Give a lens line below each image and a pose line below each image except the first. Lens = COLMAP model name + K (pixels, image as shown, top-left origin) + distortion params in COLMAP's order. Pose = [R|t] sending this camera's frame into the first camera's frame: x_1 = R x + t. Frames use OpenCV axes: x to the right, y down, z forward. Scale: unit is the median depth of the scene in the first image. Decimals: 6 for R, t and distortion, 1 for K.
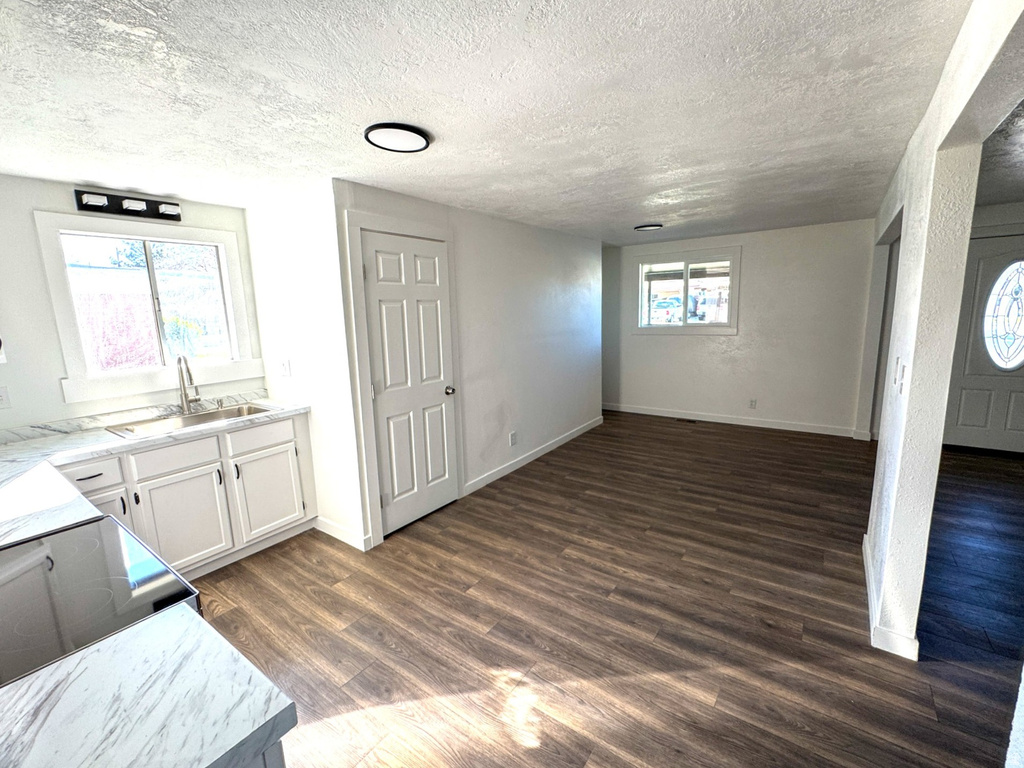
lens RADIAL K [[440.6, 0, 509.7], [0, 440.6, 380.9], [0, 0, 1]] dist [-0.008964, 0.000447]
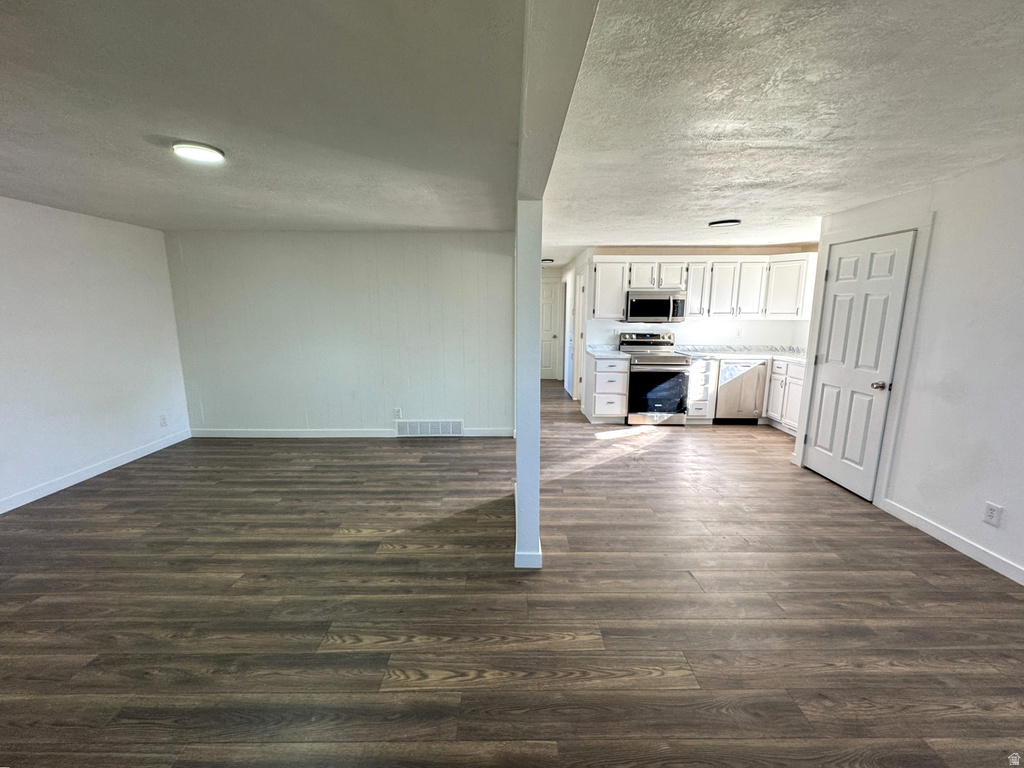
lens RADIAL K [[415.7, 0, 506.4], [0, 415.7, 384.1], [0, 0, 1]] dist [-0.002736, 0.000159]
pose [[-0.808527, 0.136772, -0.572344, 1.252979], [-0.068829, 0.943959, 0.322807, -0.261749], [0.584420, 0.300392, -0.753802, 1.427844]]
